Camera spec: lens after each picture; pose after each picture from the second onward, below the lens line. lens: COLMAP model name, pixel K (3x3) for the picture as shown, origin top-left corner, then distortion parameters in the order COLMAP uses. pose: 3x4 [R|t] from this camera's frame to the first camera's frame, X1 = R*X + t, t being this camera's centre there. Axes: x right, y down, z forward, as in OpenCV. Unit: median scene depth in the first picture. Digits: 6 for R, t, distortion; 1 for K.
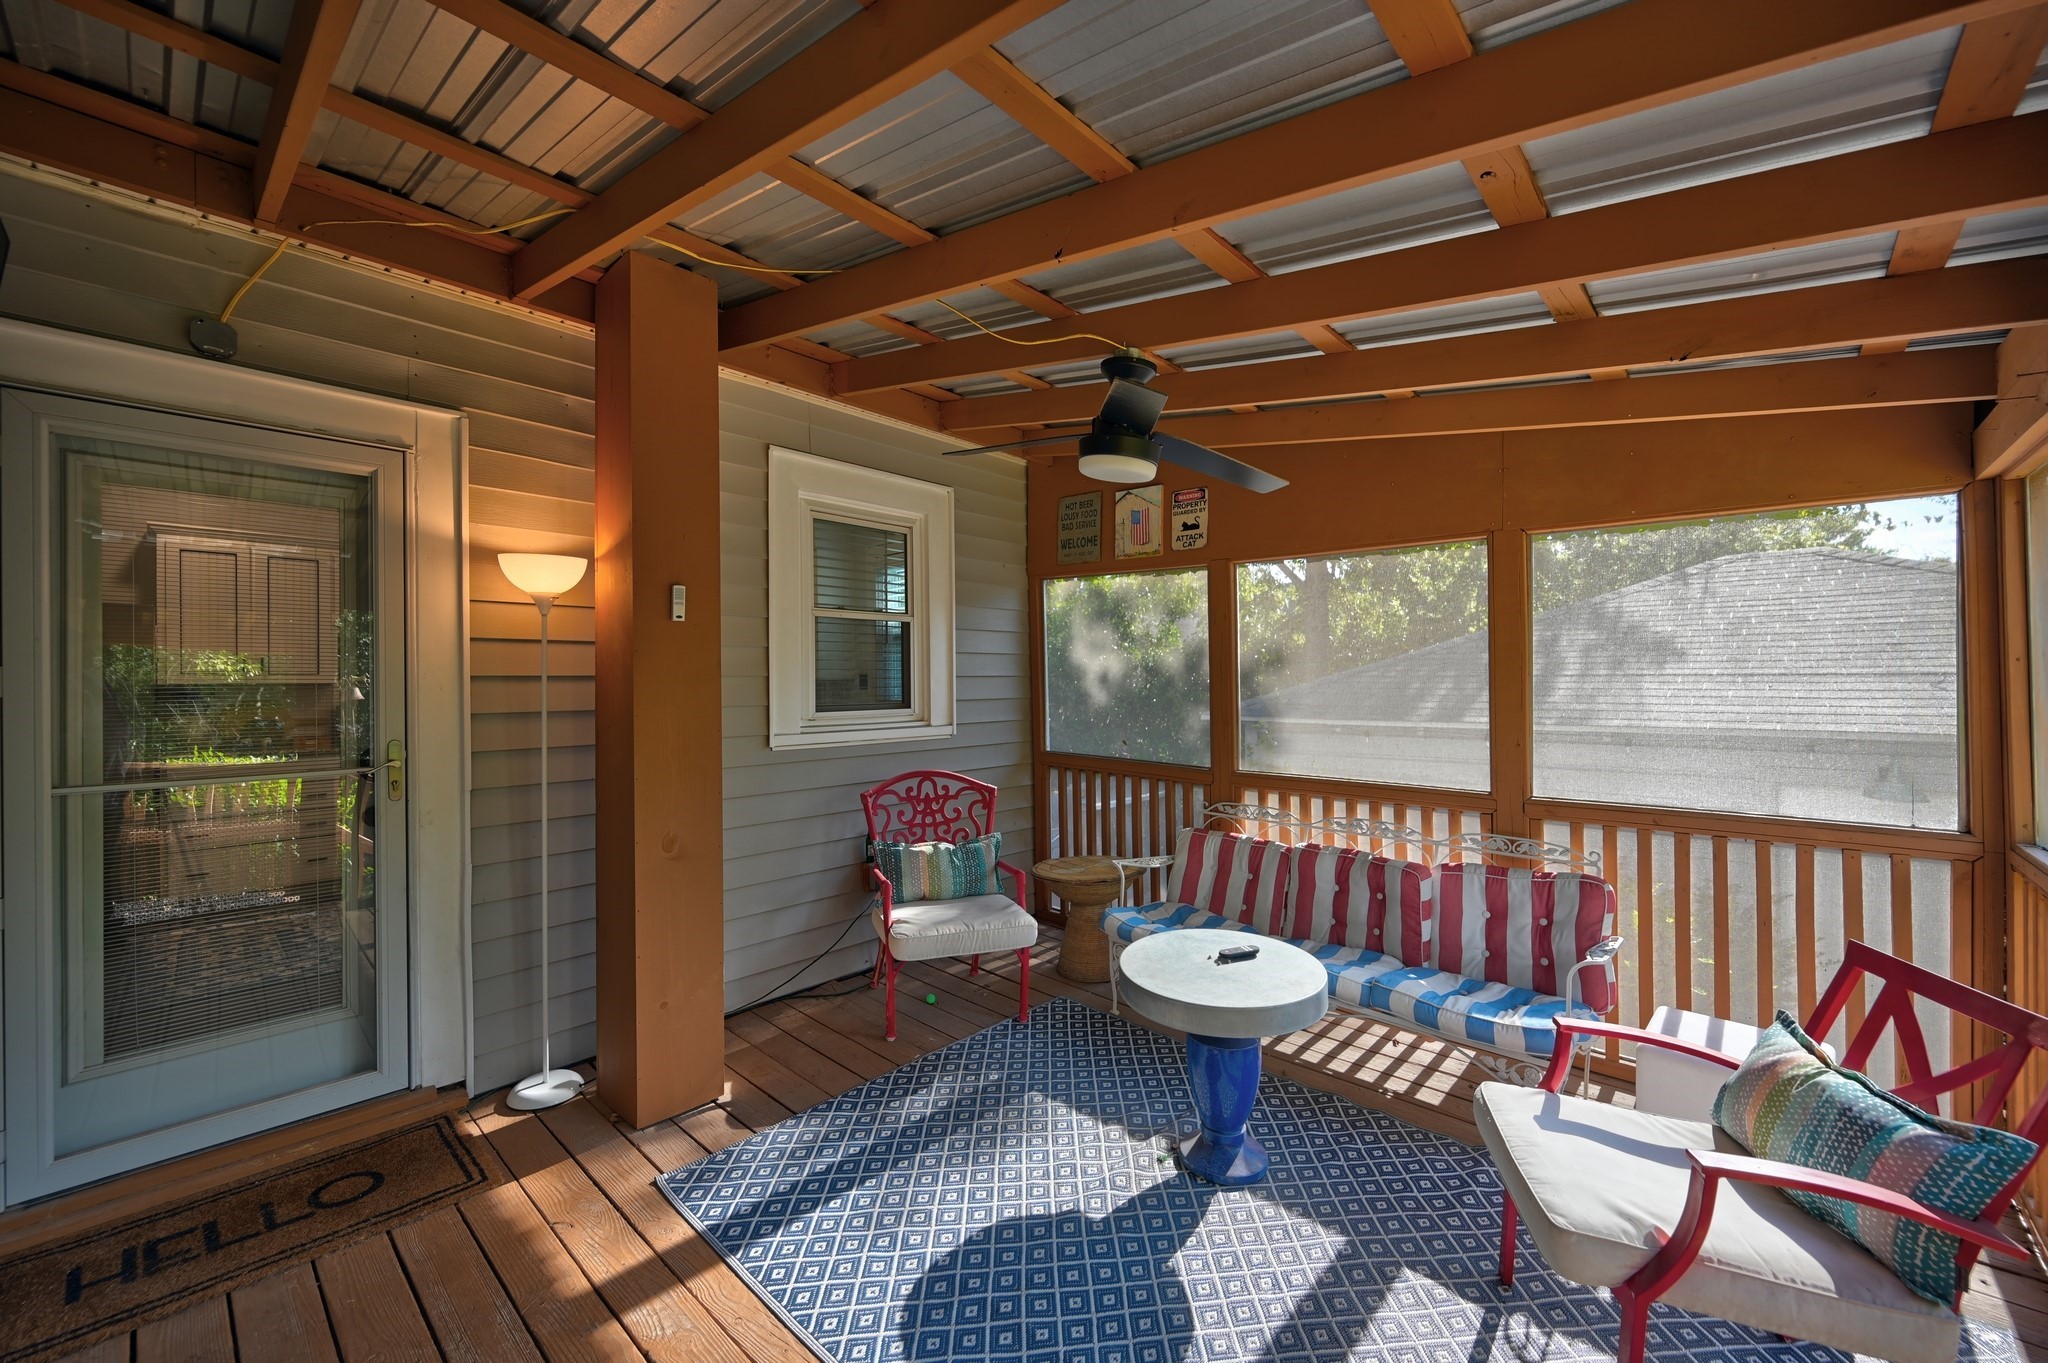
lens RADIAL K [[803.2, 0, 1029.1], [0, 803.2, 680.1], [0, 0, 1]] dist [-0.003784, -0.000228]
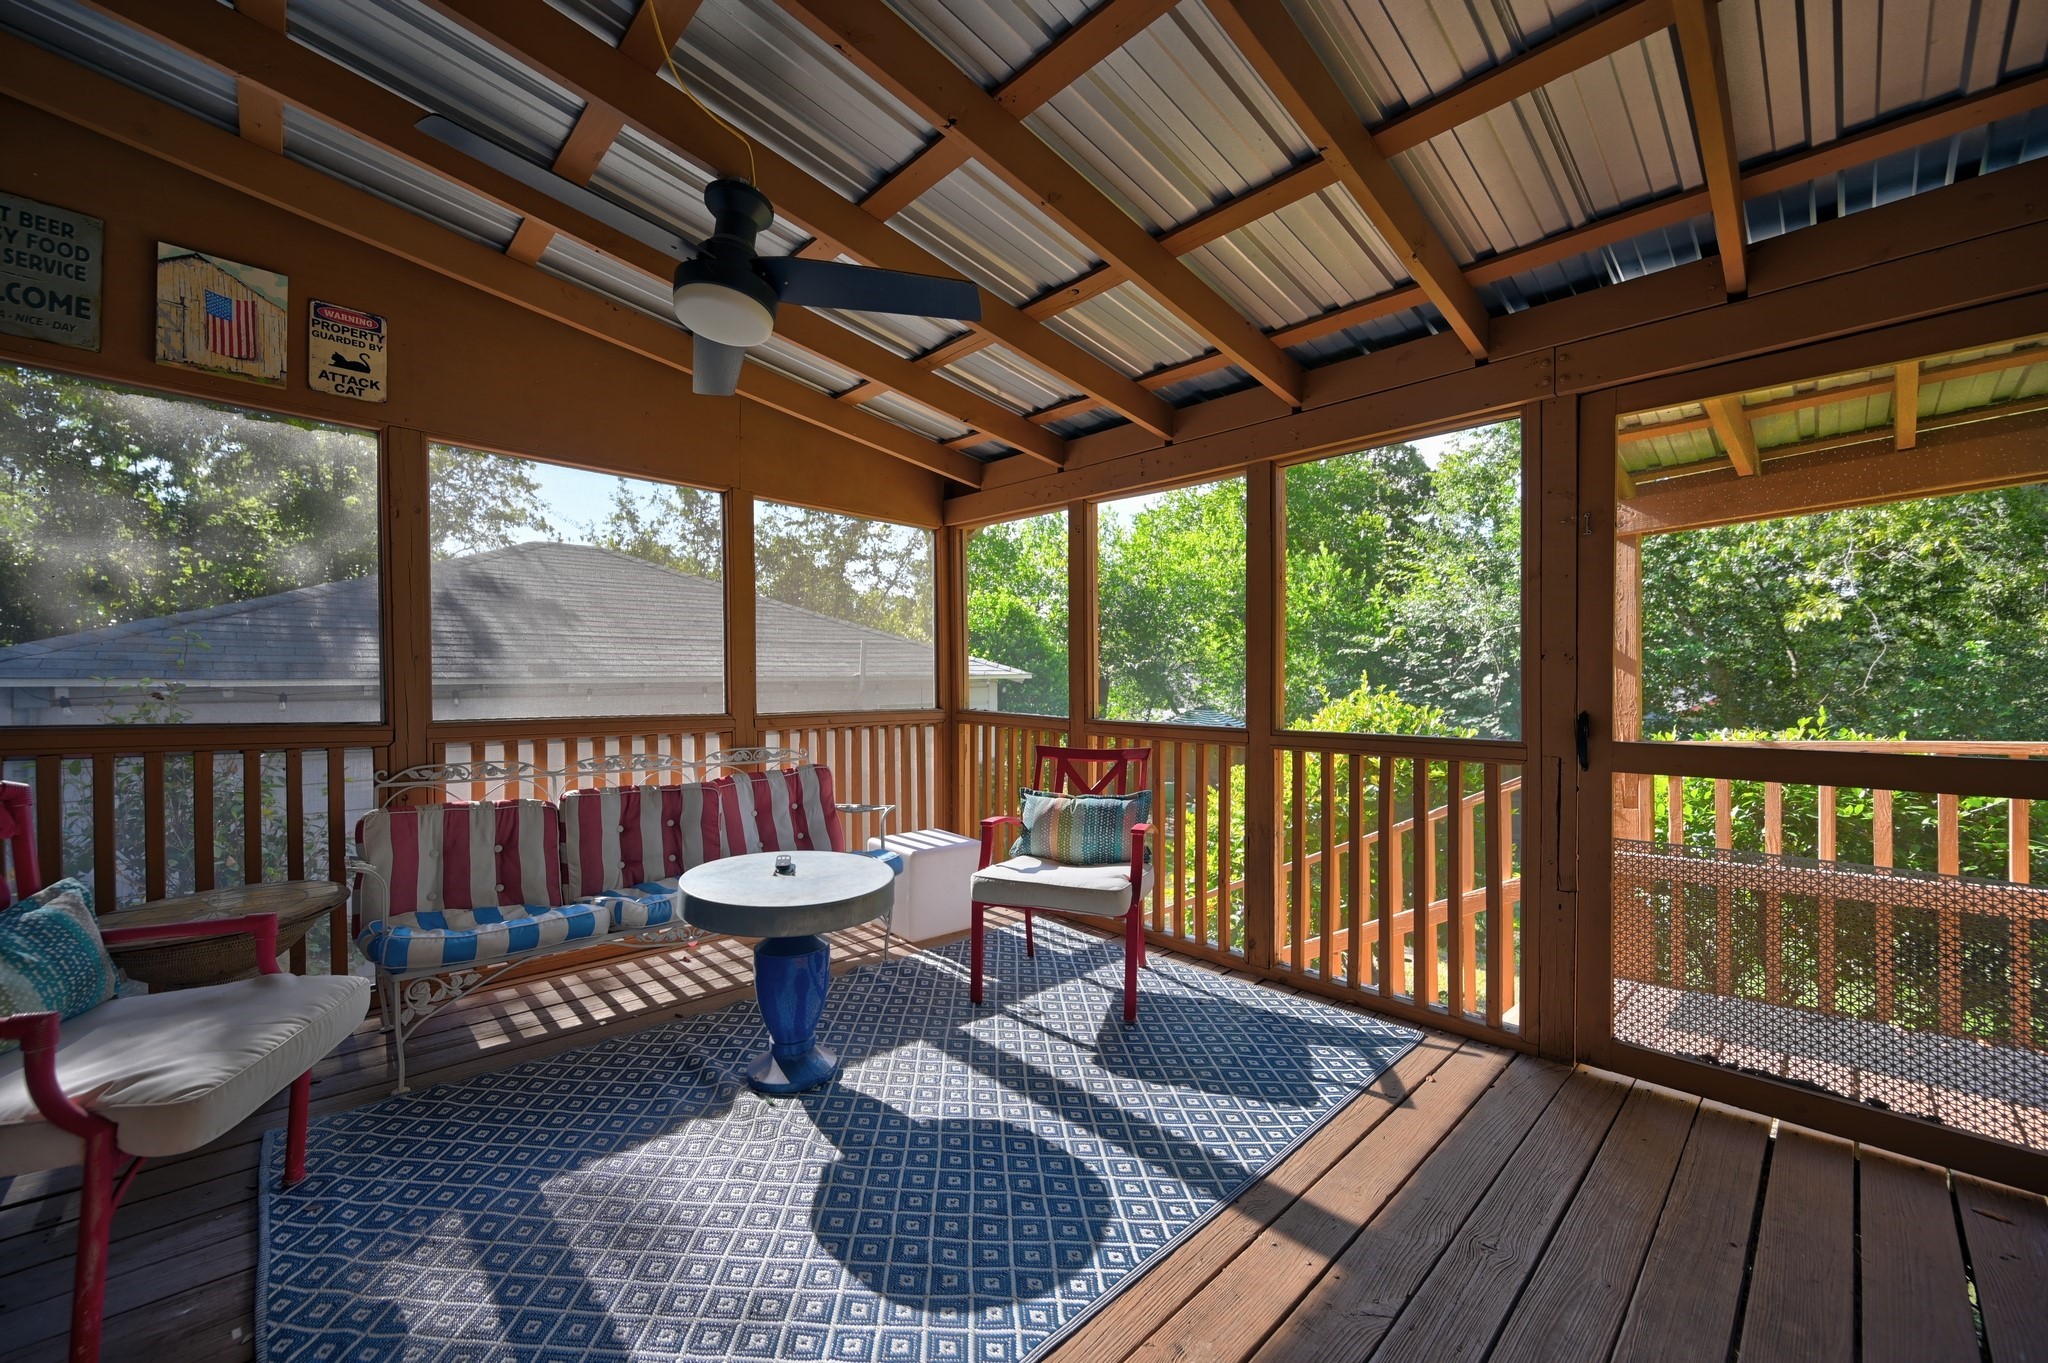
lens RADIAL K [[803.2, 0, 1028.9], [0, 803.2, 682.4], [0, 0, 1]] dist [-0.003784, -0.000228]
pose [[0.058911, -0.005826, 0.998246, -0.548799], [-0.004065, 0.999973, 0.006076, 0.085704], [-0.998255, -0.004416, 0.058886, 0.498357]]
